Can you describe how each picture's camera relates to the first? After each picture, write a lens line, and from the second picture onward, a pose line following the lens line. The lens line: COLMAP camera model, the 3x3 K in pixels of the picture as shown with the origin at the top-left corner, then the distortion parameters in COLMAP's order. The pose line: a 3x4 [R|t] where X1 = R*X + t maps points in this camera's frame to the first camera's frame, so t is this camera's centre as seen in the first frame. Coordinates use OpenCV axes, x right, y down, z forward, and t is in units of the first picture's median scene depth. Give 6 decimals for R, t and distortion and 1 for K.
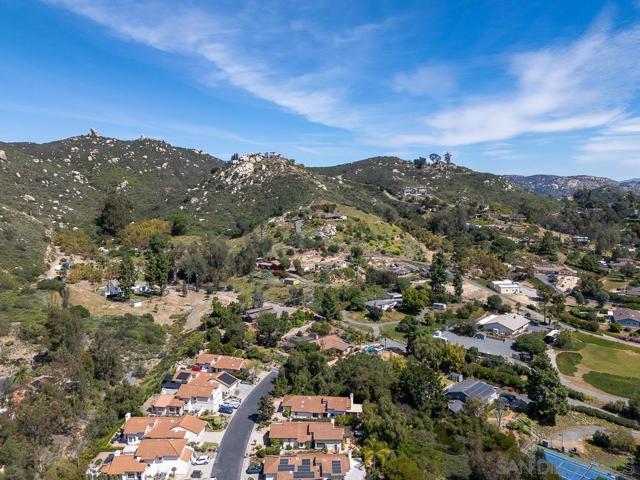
lens RADIAL K [[469.1, 0, 318.8], [0, 469.1, 237.0], [0, 0, 1]] dist [0.078223, -0.071850]
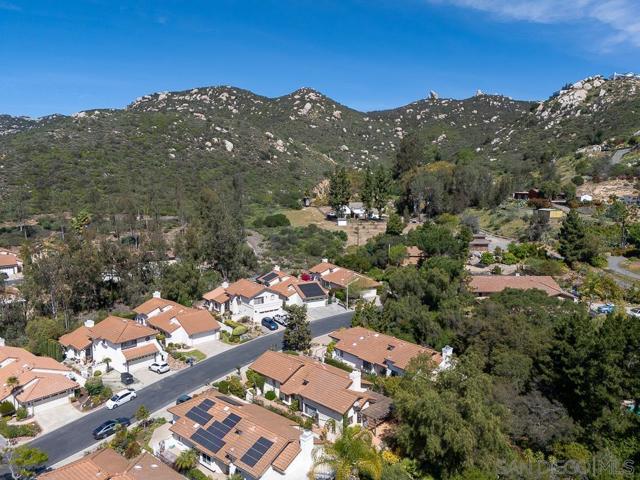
lens RADIAL K [[469.1, 0, 318.8], [0, 469.1, 237.0], [0, 0, 1]] dist [0.078223, -0.071850]
pose [[0.727666, 0.083119, -0.680877, 0.133271], [-0.064435, 0.996525, 0.052789, 0.096499], [0.682898, 0.005460, 0.730493, 0.266679]]
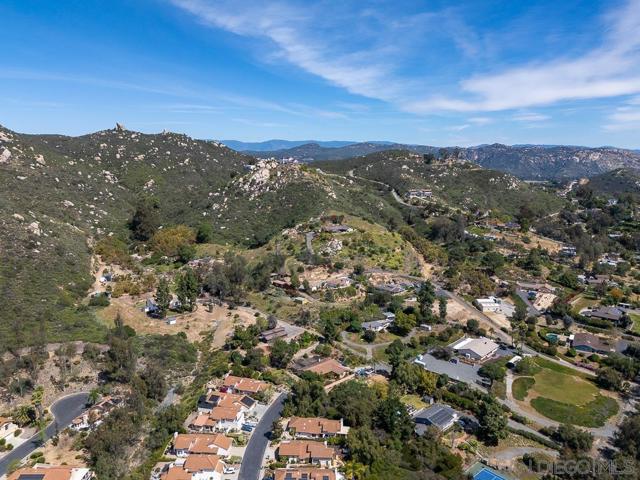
lens RADIAL K [[469.1, 0, 318.8], [0, 469.1, 237.0], [0, 0, 1]] dist [0.078223, -0.071850]
pose [[0.999360, 0.011310, -0.033933, 0.020852], [-0.008956, 0.997594, 0.068752, -0.123286], [0.034629, -0.068405, 0.997056, -0.132254]]
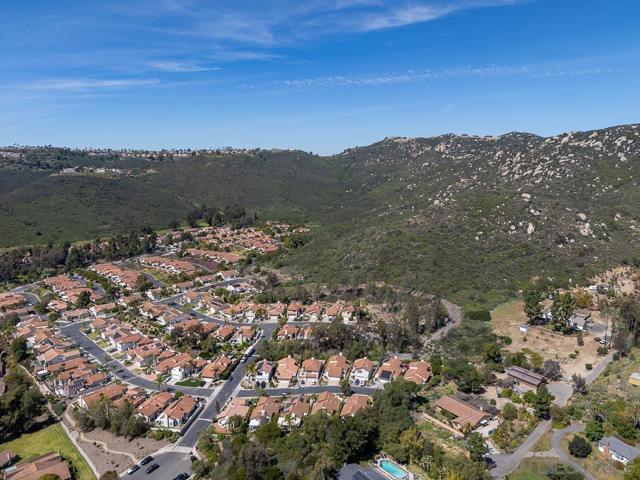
lens RADIAL K [[469.1, 0, 318.8], [0, 469.1, 237.0], [0, 0, 1]] dist [0.078223, -0.071850]
pose [[-0.131960, 0.158597, -0.978485, 0.634502], [-0.092121, 0.980884, 0.171409, -0.188819], [0.986965, 0.112758, -0.114827, 0.467307]]
